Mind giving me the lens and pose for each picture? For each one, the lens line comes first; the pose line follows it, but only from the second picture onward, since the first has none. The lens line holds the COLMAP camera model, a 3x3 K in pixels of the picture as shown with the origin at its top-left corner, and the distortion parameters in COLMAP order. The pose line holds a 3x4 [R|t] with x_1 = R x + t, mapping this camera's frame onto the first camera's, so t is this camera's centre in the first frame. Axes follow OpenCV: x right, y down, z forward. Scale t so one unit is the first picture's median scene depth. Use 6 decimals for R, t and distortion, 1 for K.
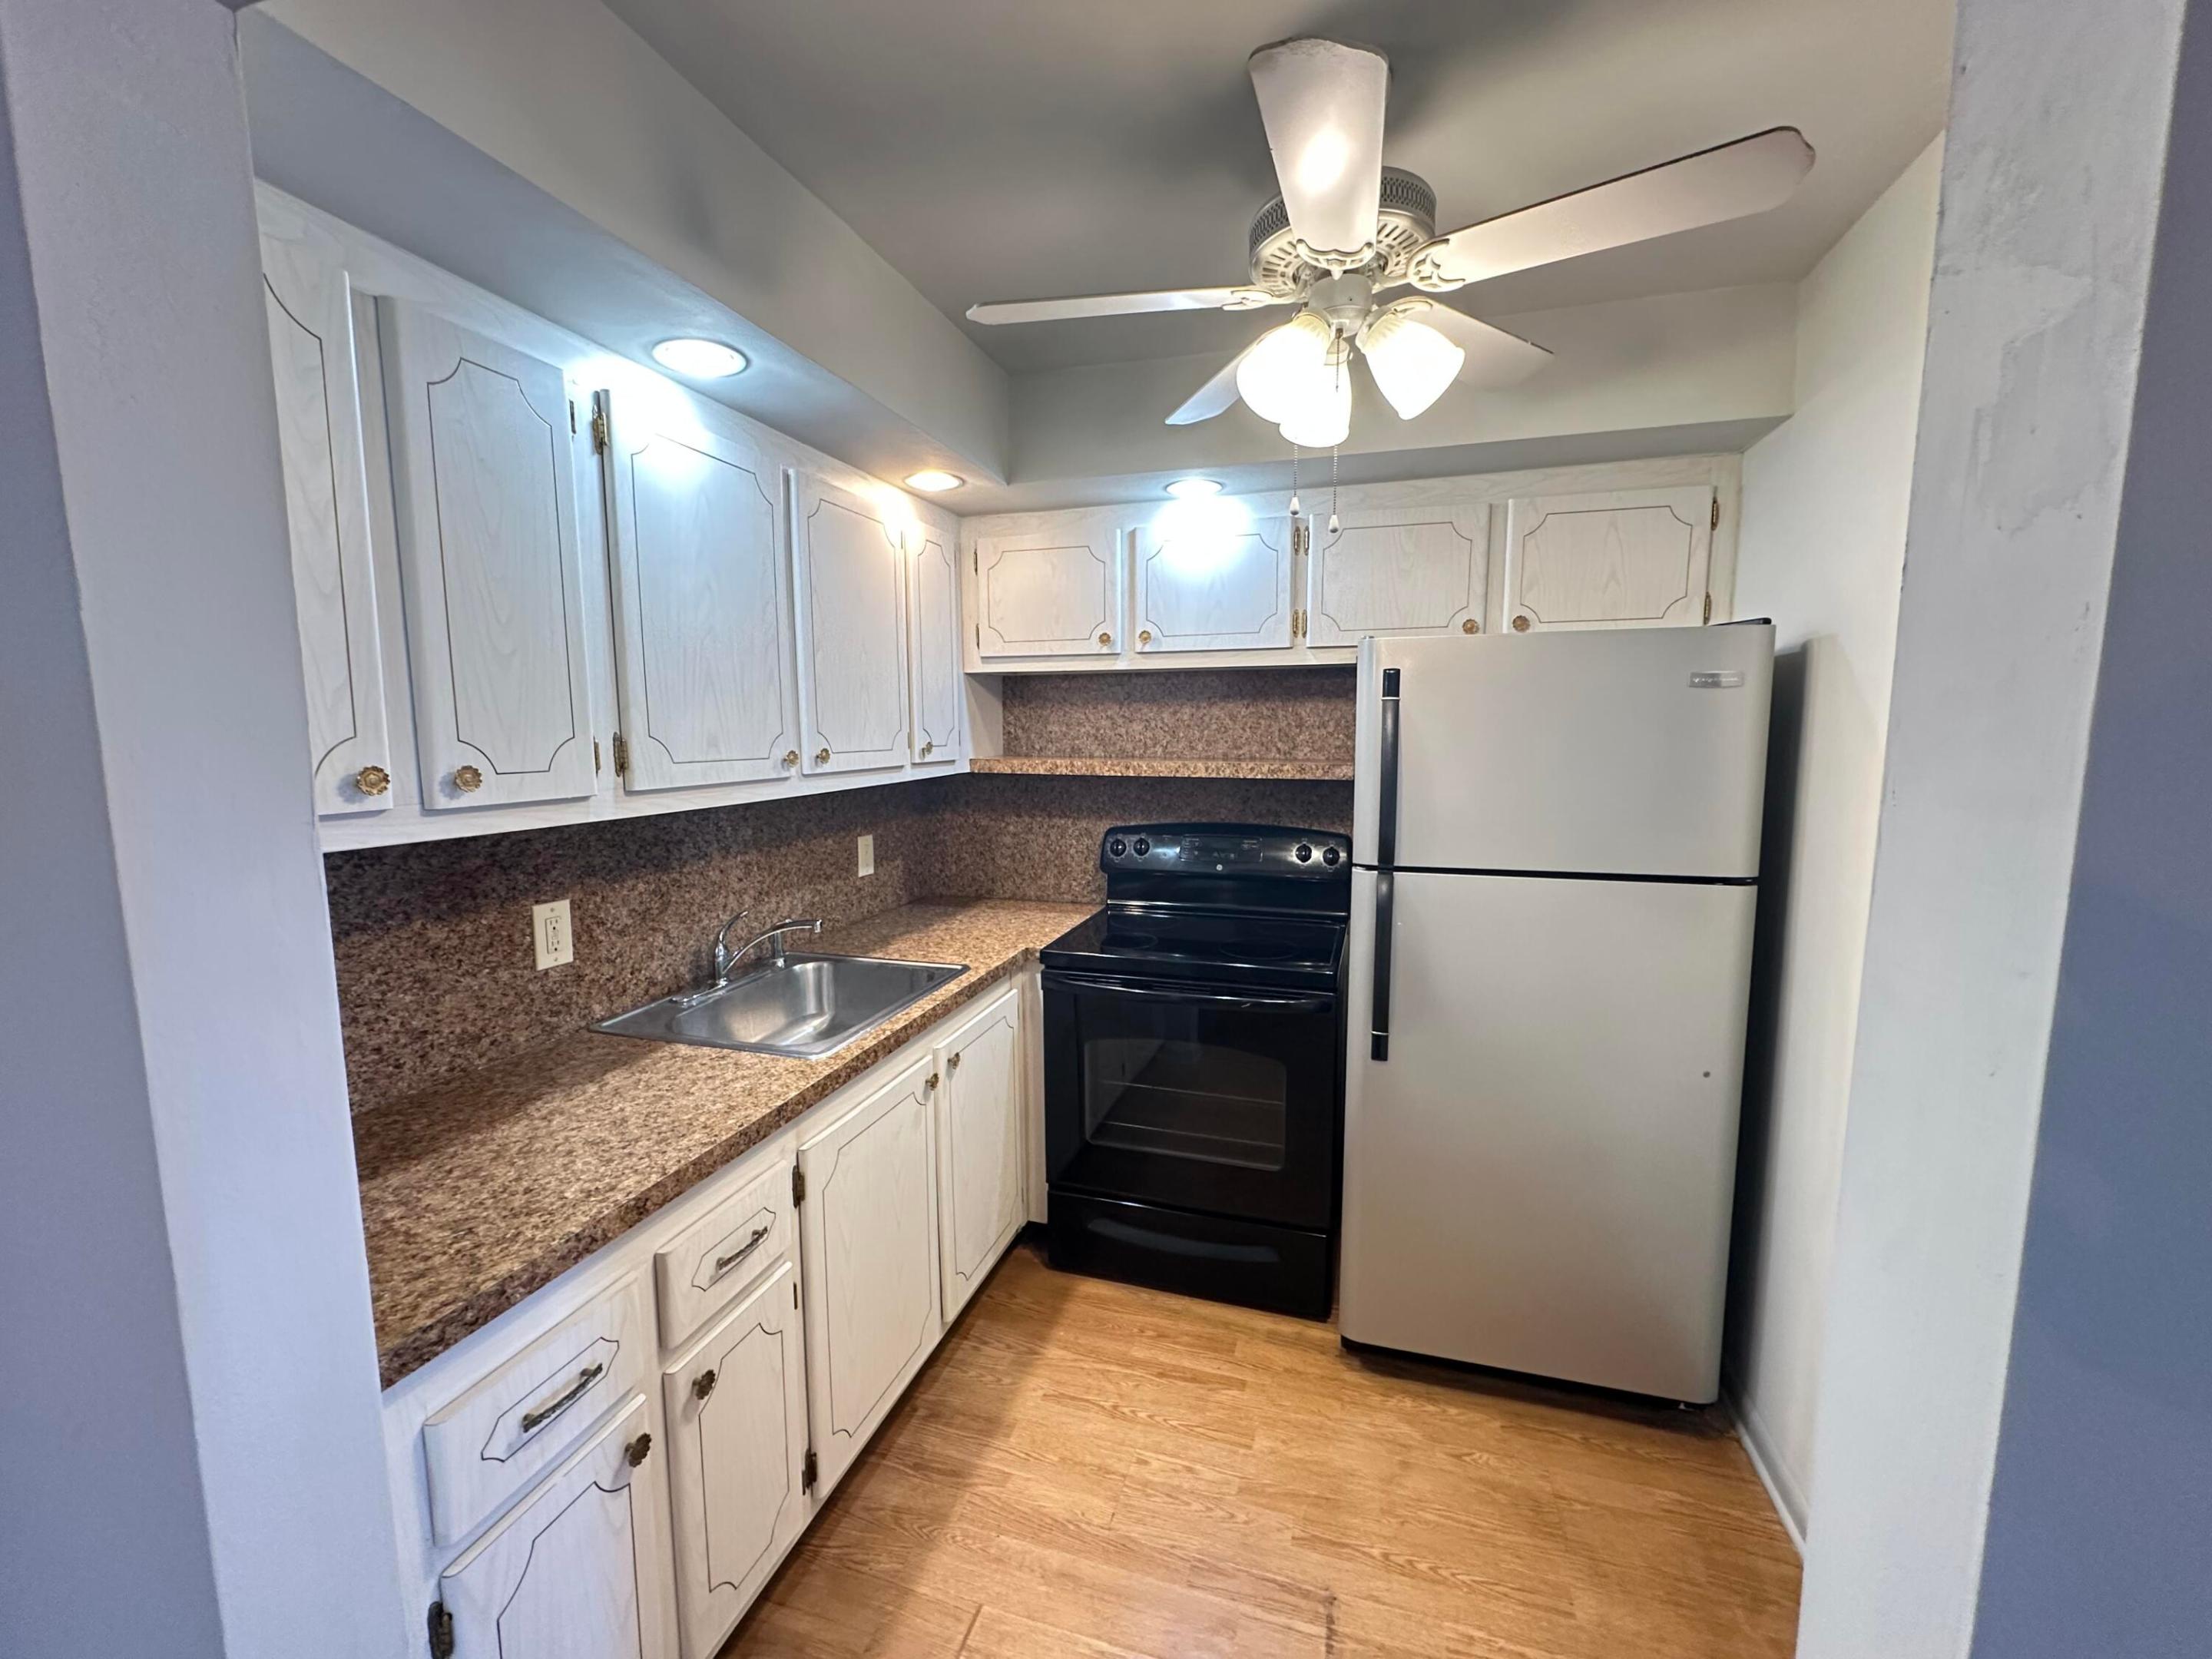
lens RADIAL K [[889.8, 0, 1107.6], [0, 889.8, 825.5], [0, 0, 1]] dist [-0.001866, 0.000820]
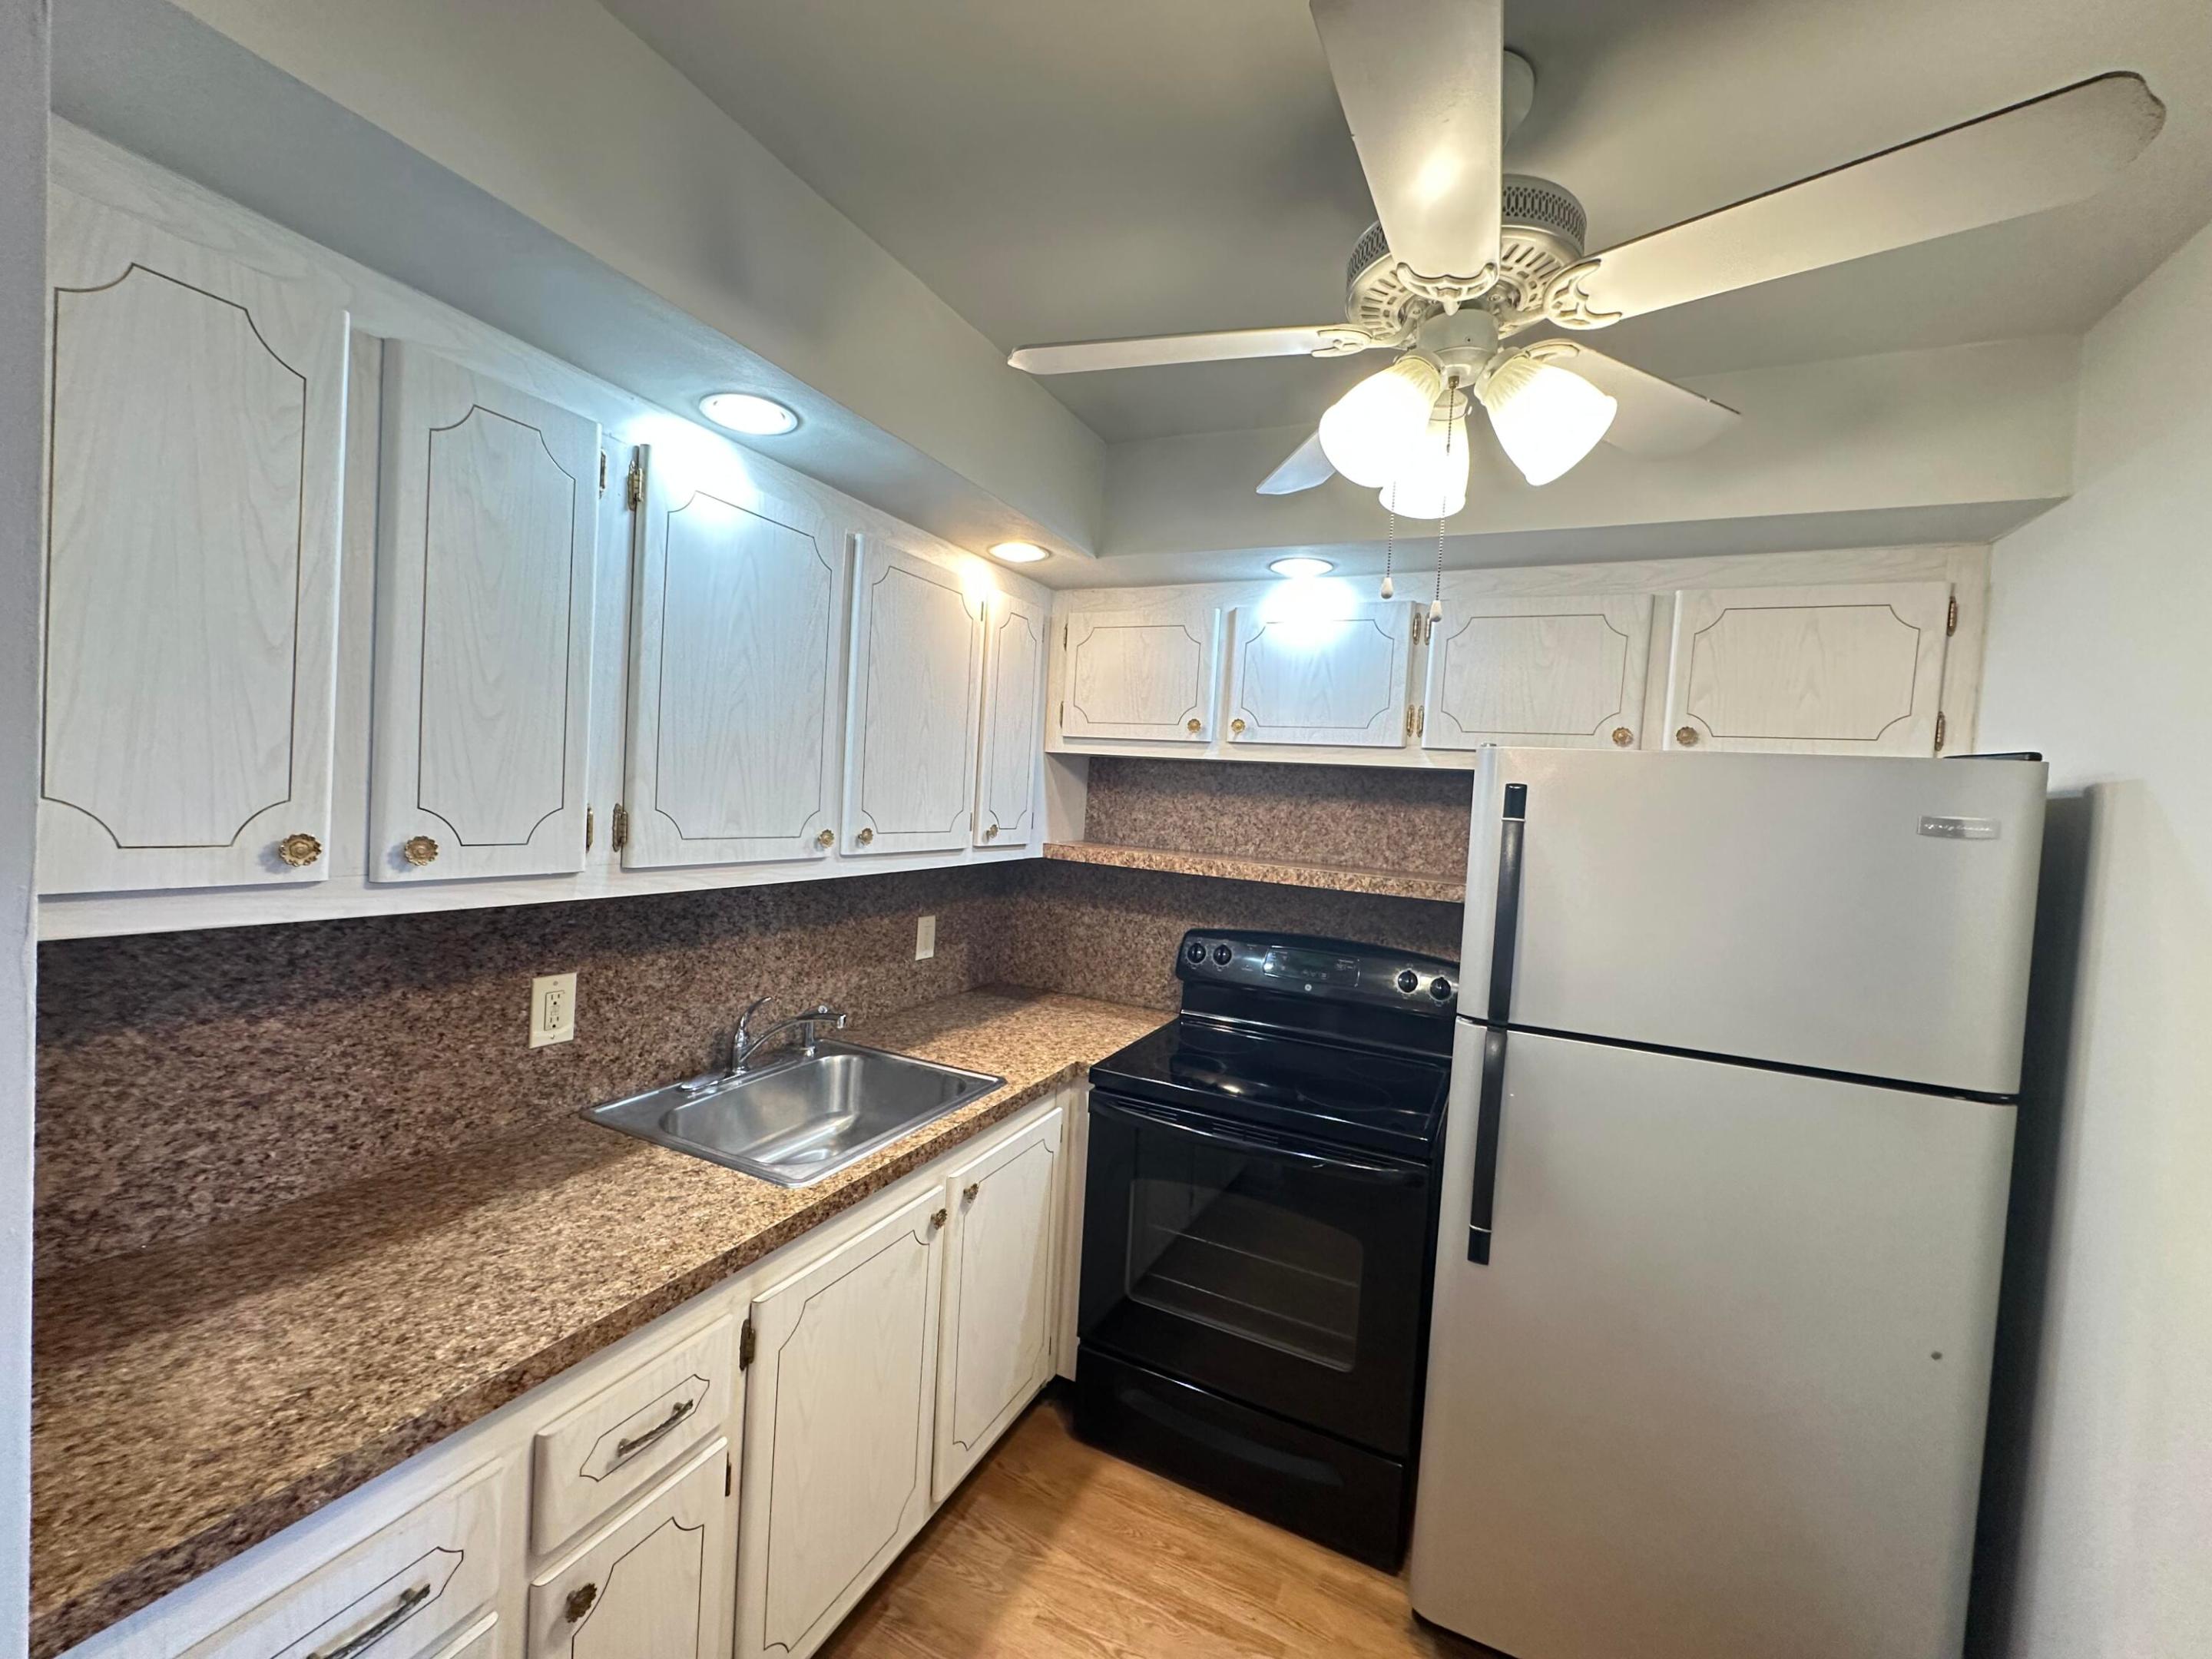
lens RADIAL K [[889.8, 0, 1104.8], [0, 889.8, 825.0], [0, 0, 1]] dist [-0.001866, 0.000820]
pose [[0.986841, 0.071294, -0.145126, 0.067740], [-0.082784, 0.993762, -0.074726, -0.047286], [0.138893, 0.085756, 0.986587, 0.138718]]
